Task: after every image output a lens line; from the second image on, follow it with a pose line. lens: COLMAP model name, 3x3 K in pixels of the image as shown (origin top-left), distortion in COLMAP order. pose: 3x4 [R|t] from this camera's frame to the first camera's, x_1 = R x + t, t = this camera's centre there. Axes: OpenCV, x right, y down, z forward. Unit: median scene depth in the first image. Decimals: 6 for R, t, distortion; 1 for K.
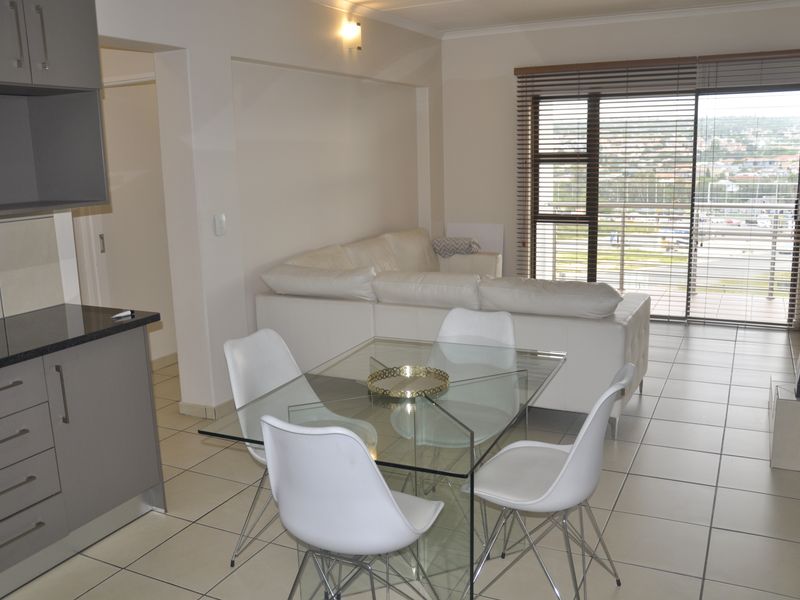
lens RADIAL K [[733.0, 0, 399.9], [0, 733.0, 299.8], [0, 0, 1]] dist [-0.108973, 0.000000]
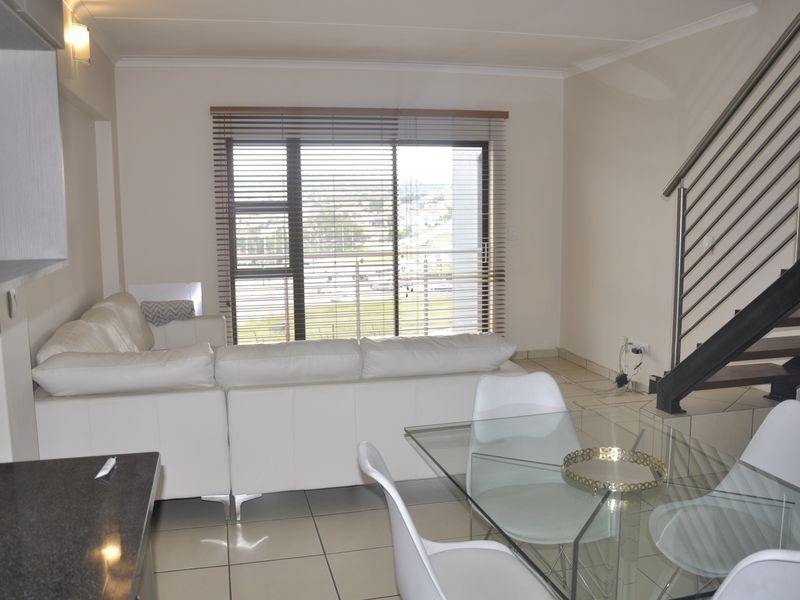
lens RADIAL K [[733.0, 0, 401.7], [0, 733.0, 296.3], [0, 0, 1]] dist [-0.108973, 0.000000]
pose [[0.759712, -0.063079, 0.647193, -0.252021], [0.115884, 0.992485, -0.039298, -0.026709], [-0.639851, 0.104854, 0.761313, 0.198313]]
